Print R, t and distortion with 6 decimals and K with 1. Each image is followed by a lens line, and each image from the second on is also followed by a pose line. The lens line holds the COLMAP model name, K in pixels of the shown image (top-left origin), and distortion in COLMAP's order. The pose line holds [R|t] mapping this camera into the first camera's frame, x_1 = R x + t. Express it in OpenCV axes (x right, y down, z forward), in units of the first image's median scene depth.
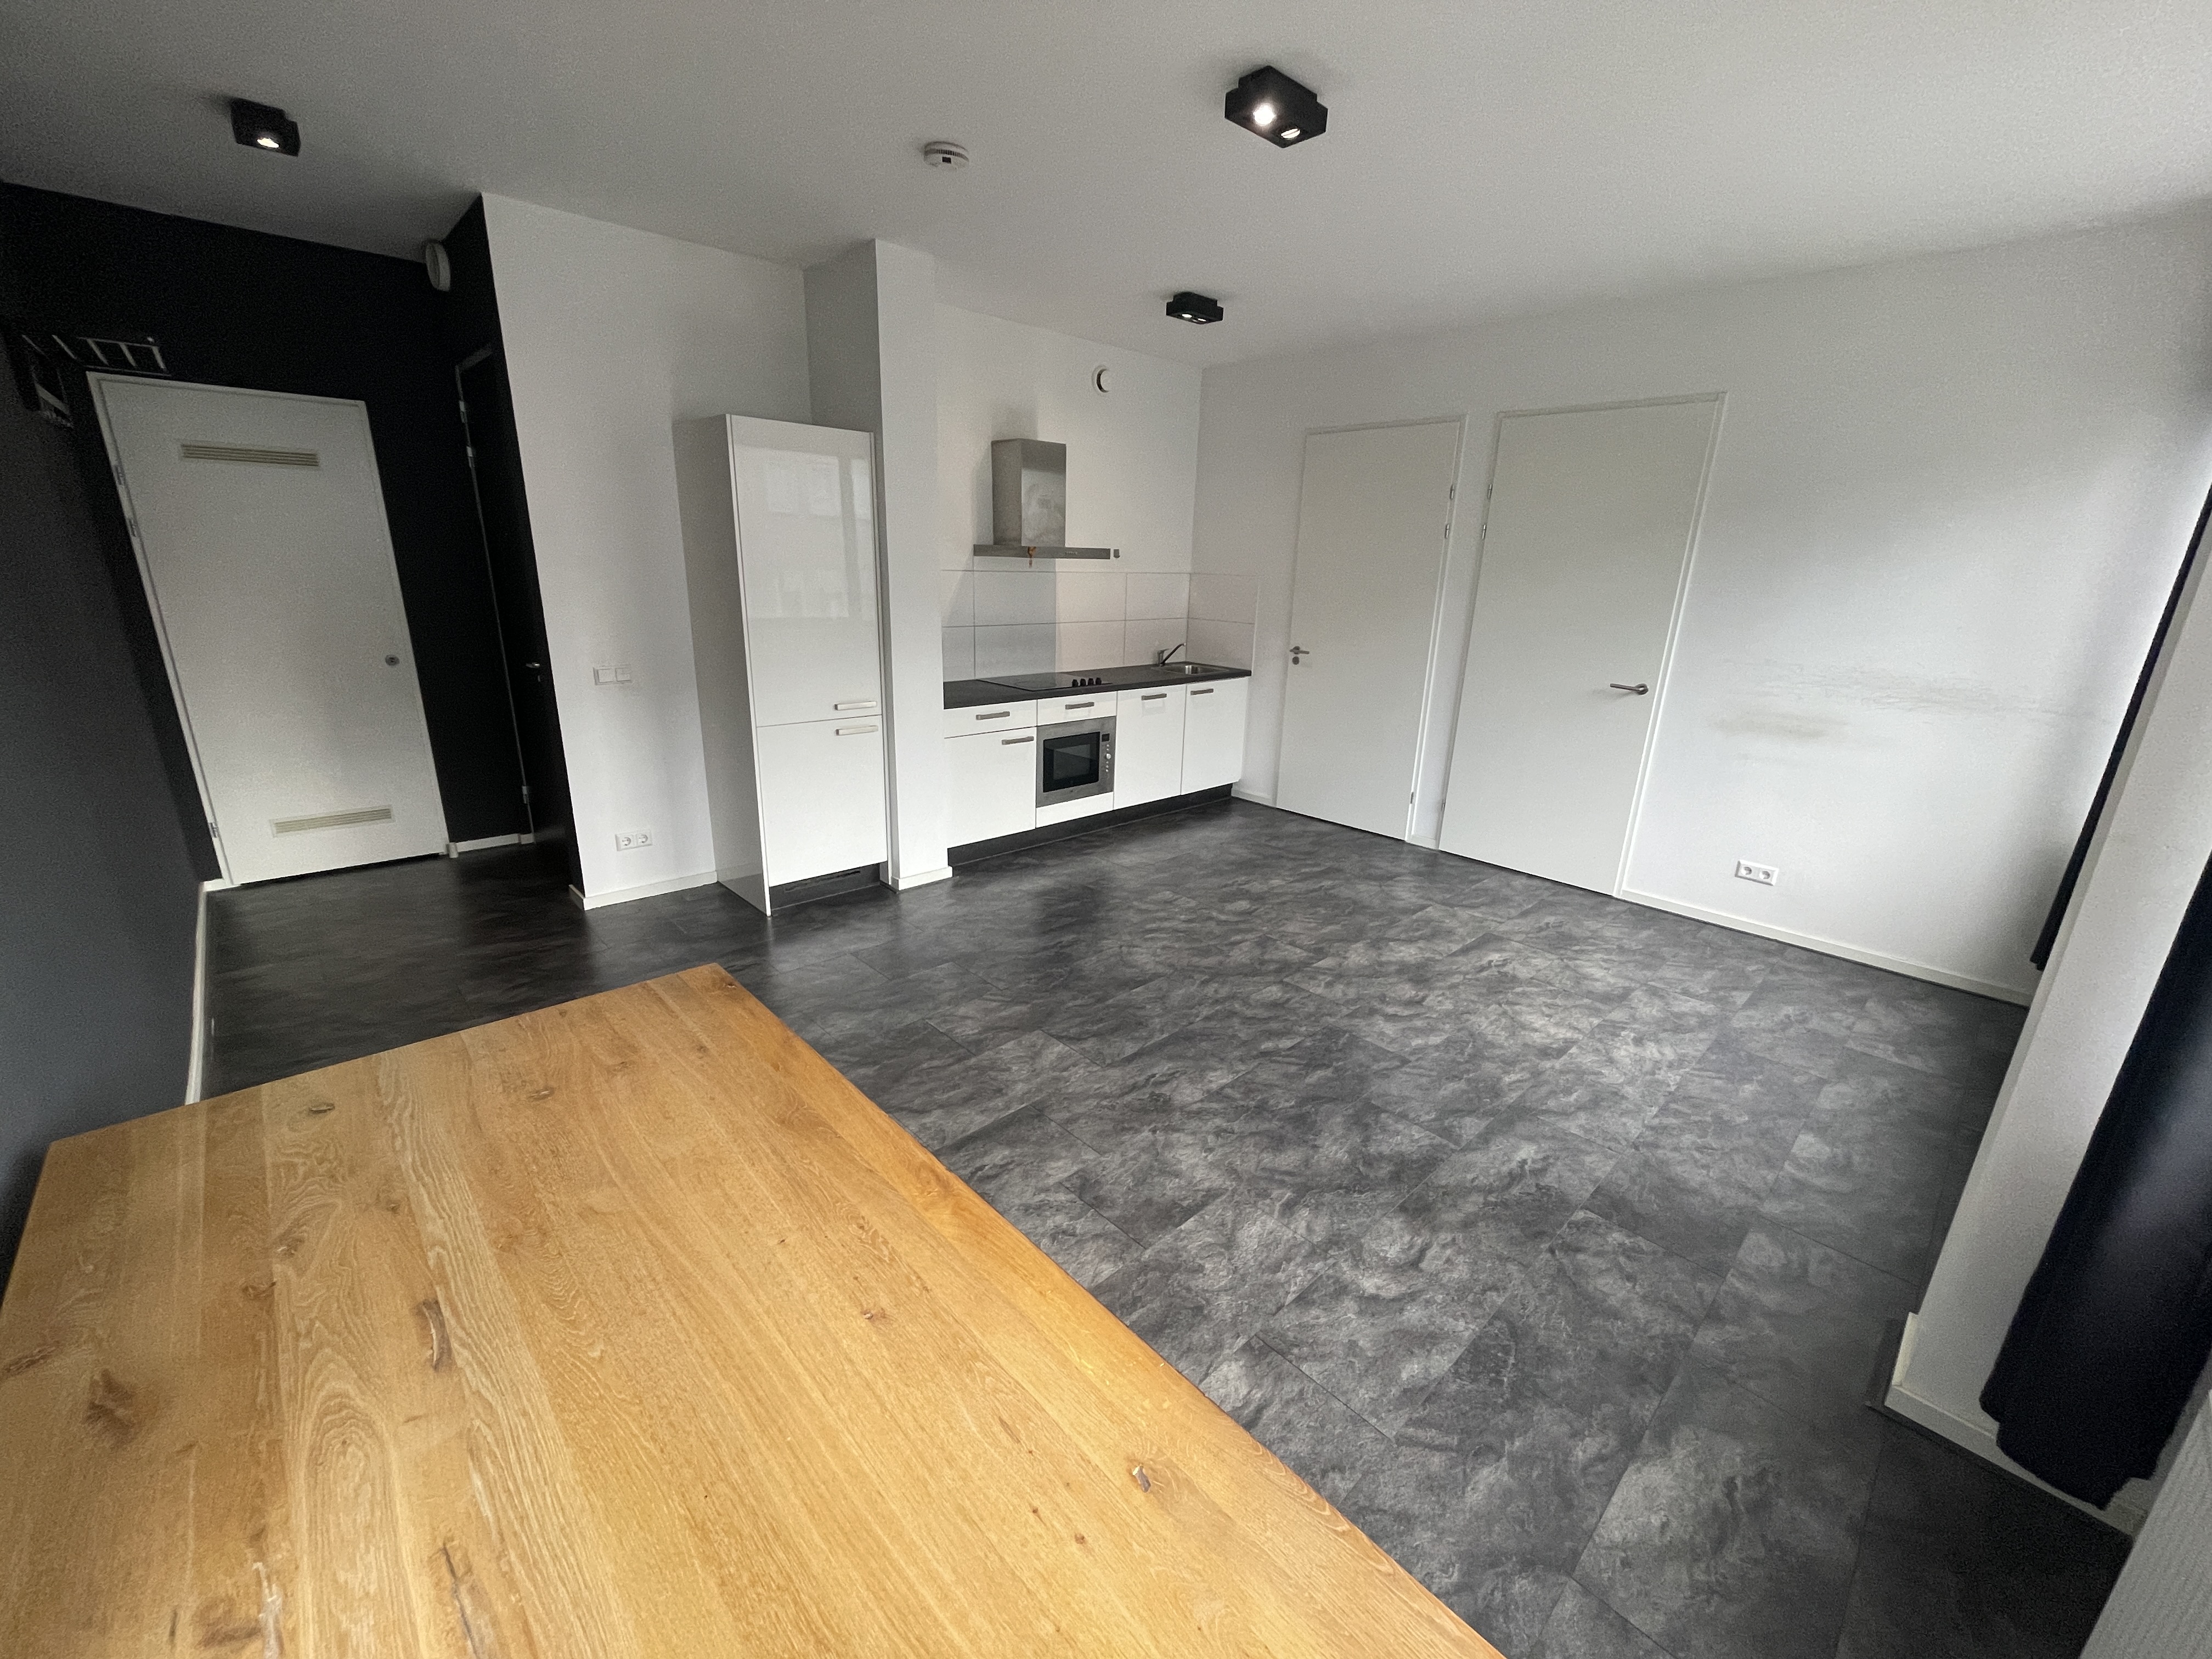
lens RADIAL K [[896.3, 0, 1106.0], [0, 896.3, 829.5], [0, 0, 1]] dist [-0.003456, -0.000125]
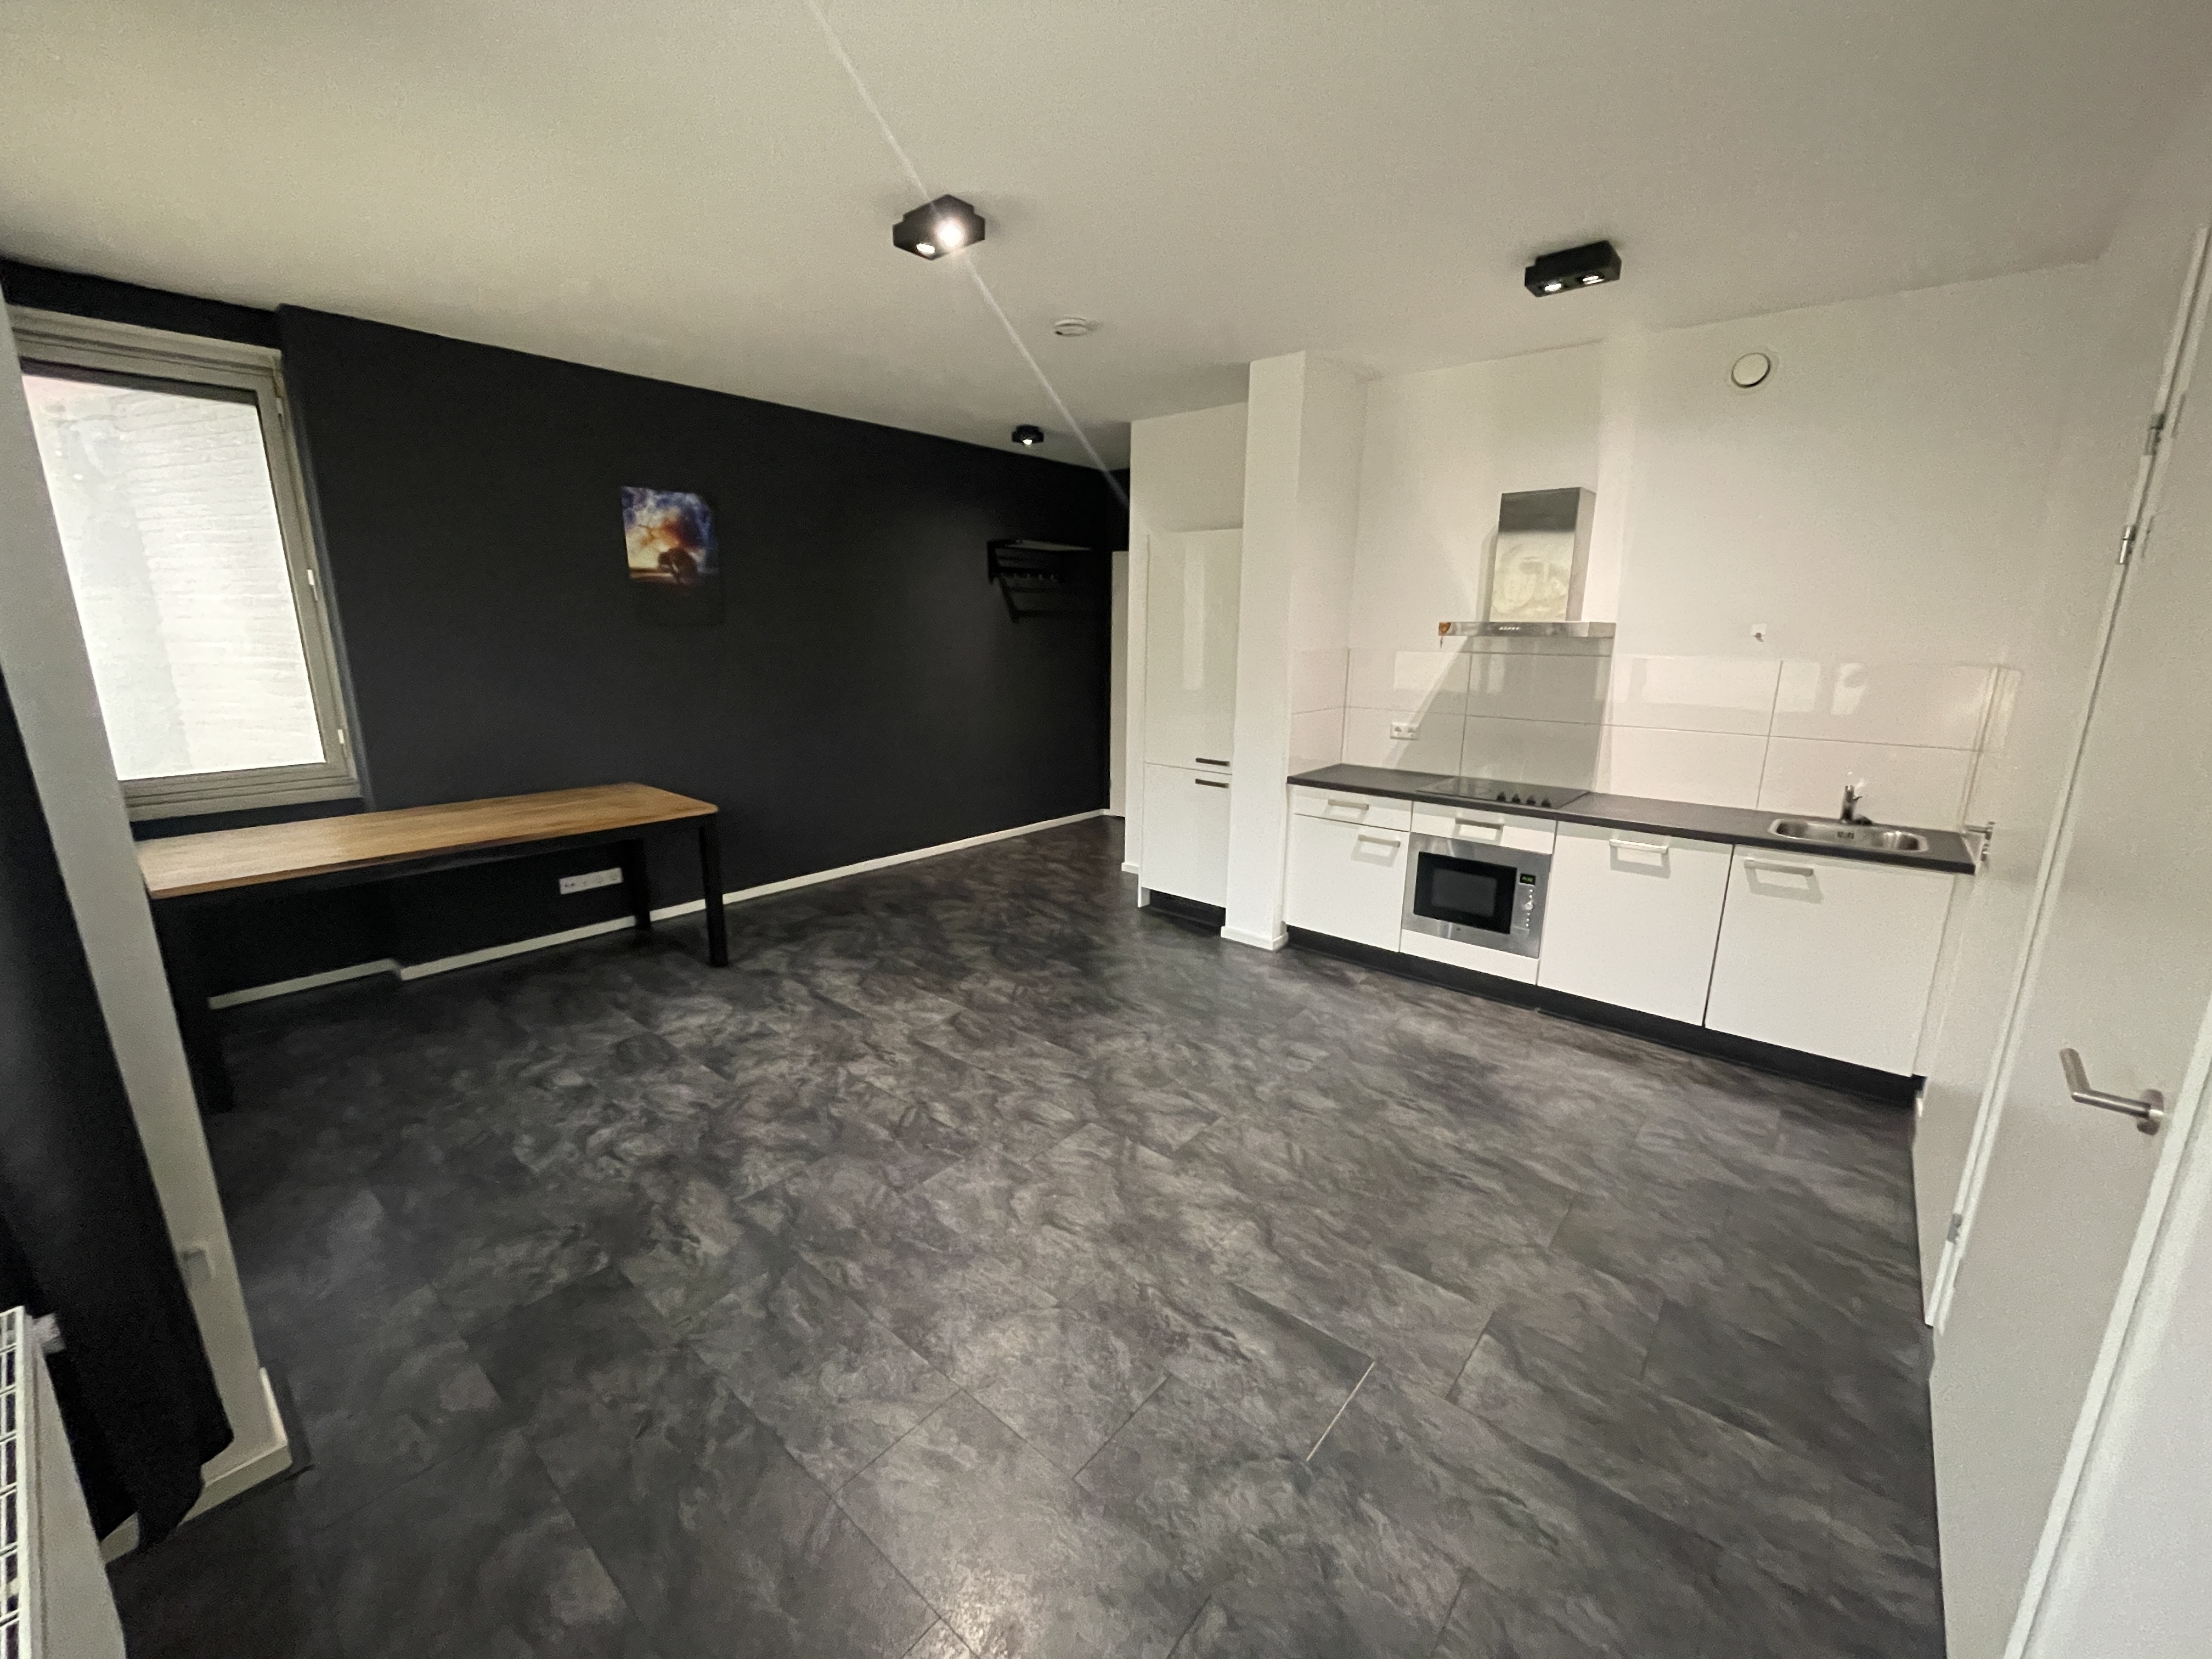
lens RADIAL K [[886.3, 0, 1111.9], [0, 886.3, 834.6], [0, 0, 1]] dist [0.000495, 0.000398]
pose [[0.117574, 0.204065, -0.971871, 0.960609], [-0.294515, 0.941795, 0.162120, -0.227975], [0.948387, 0.267170, 0.170831, 0.814170]]
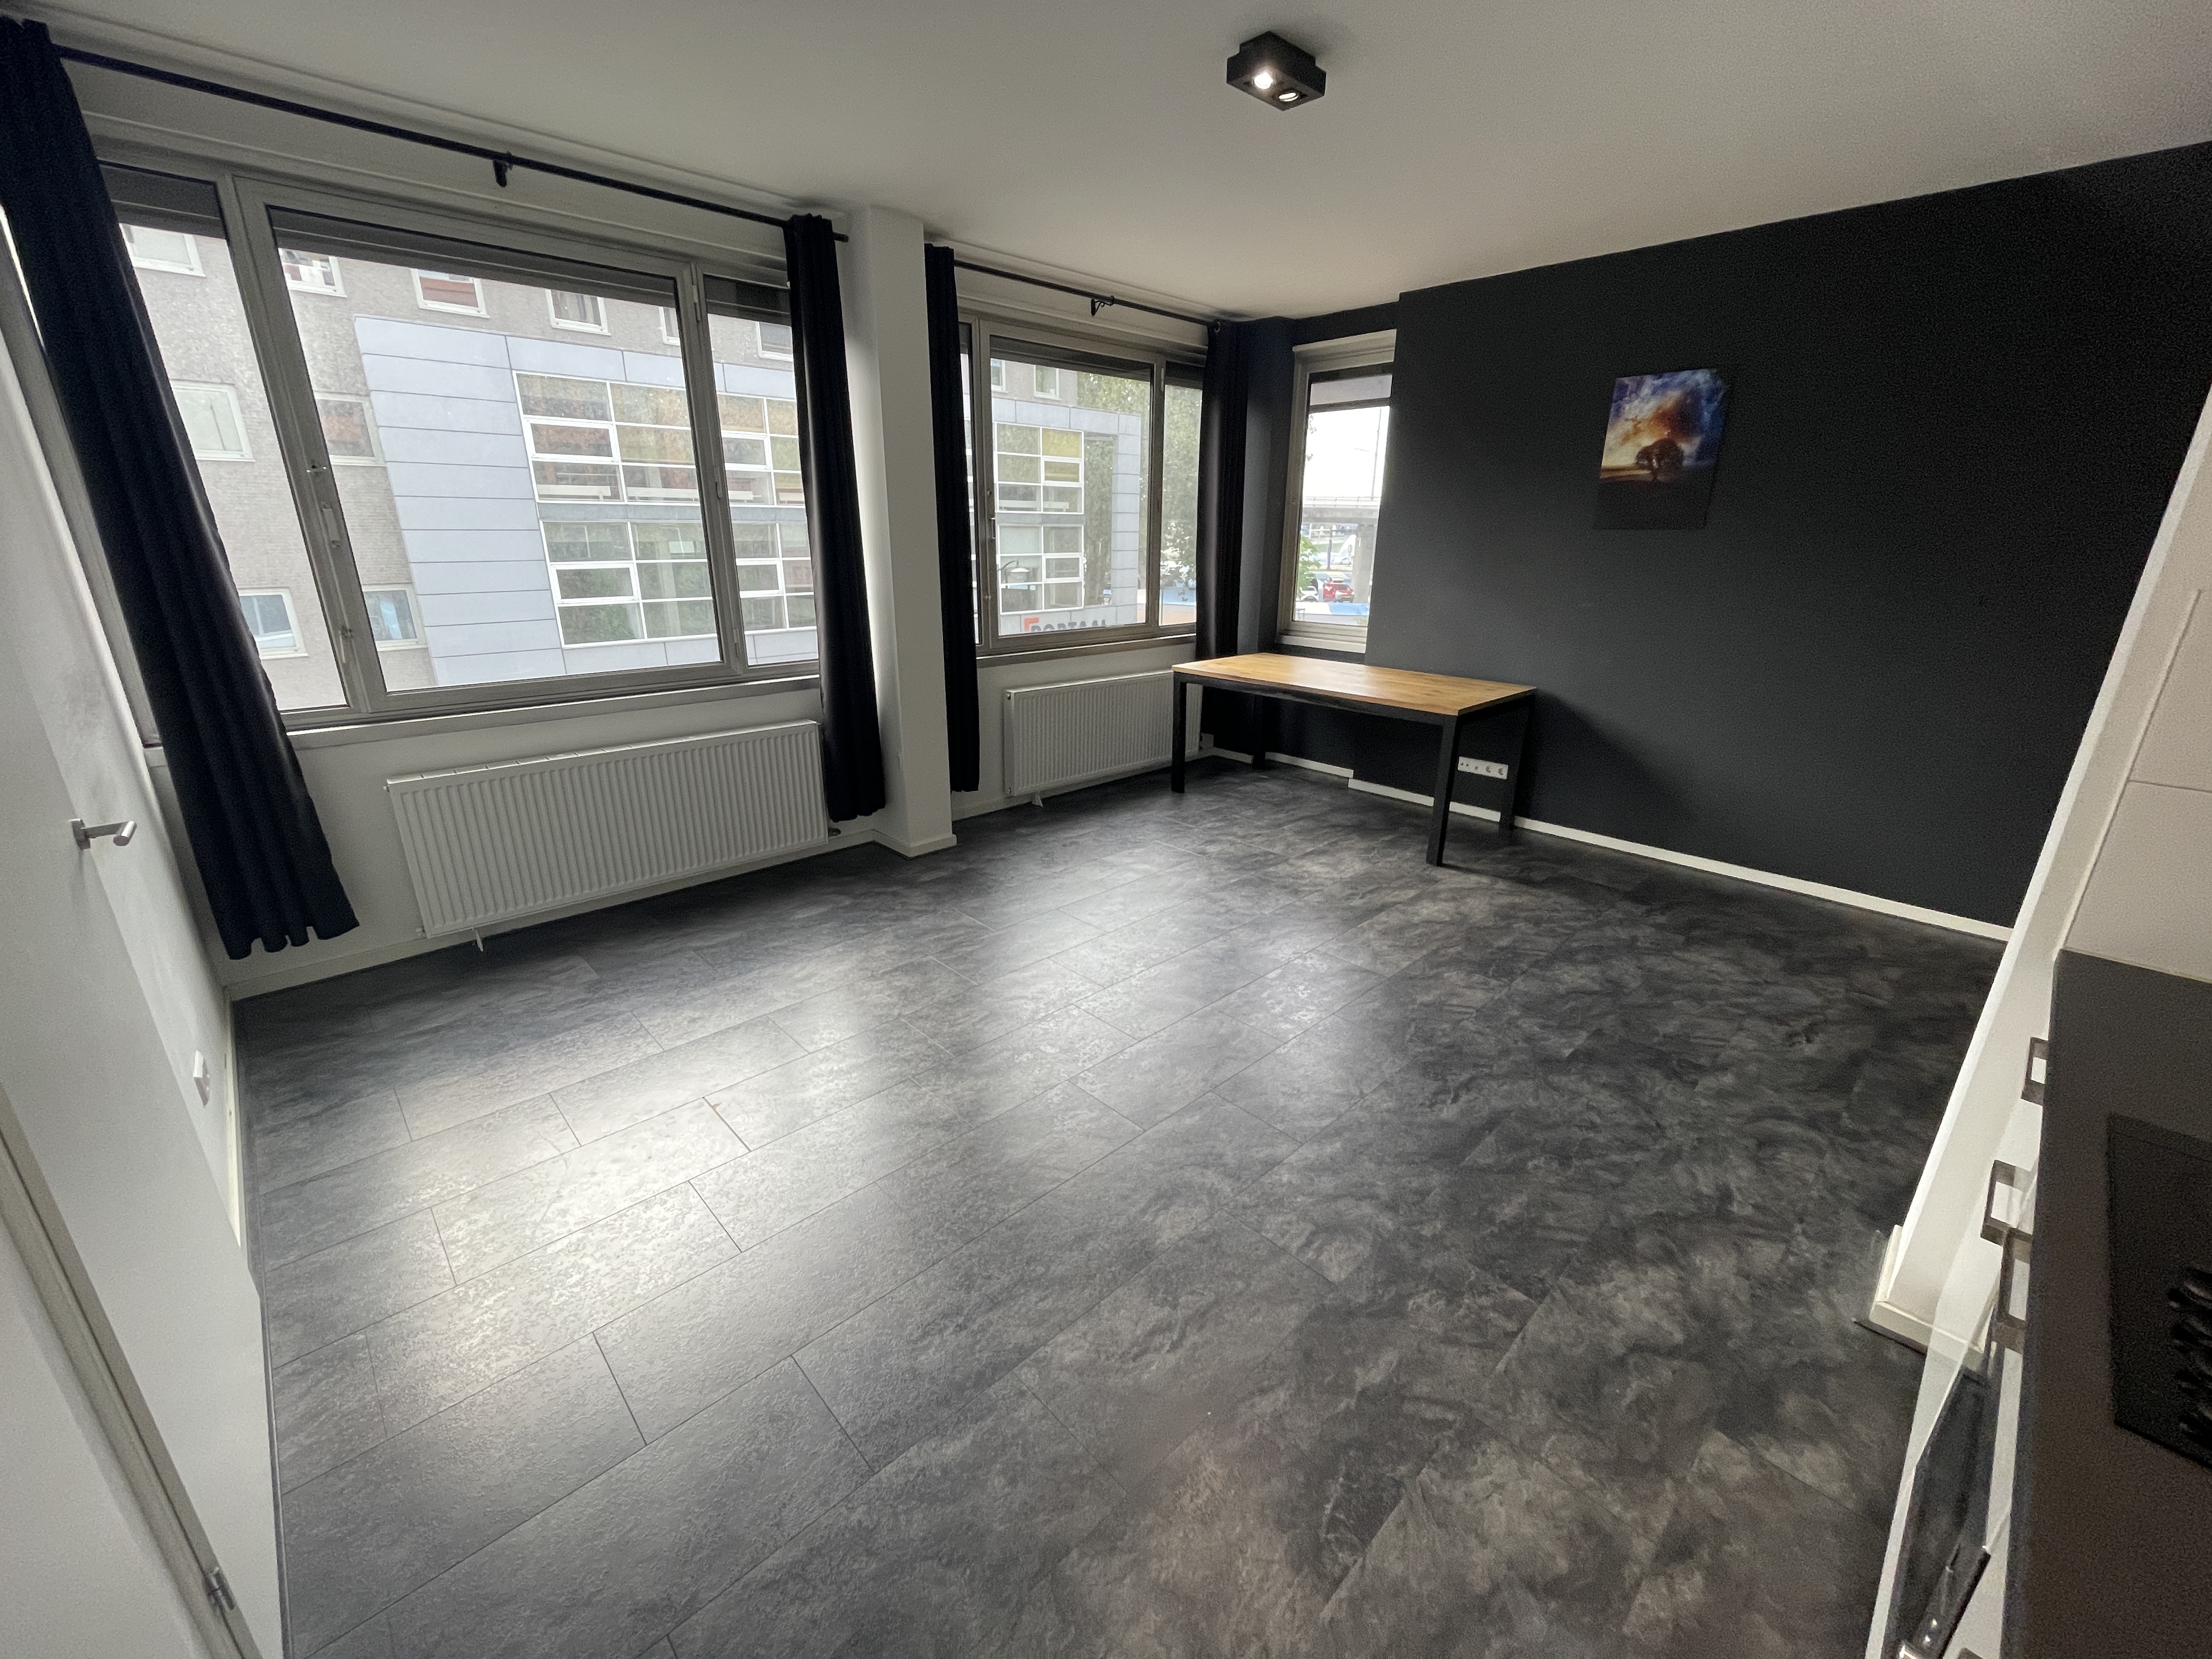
lens RADIAL K [[896.3, 0, 1106.0], [0, 896.3, 829.5], [0, 0, 1]] dist [-0.003456, -0.000125]
pose [[-0.999262, -0.034395, -0.017122, 0.250289], [-0.037953, 0.814326, 0.579166, -0.459289], [-0.005978, 0.579388, -0.815030, 1.565412]]
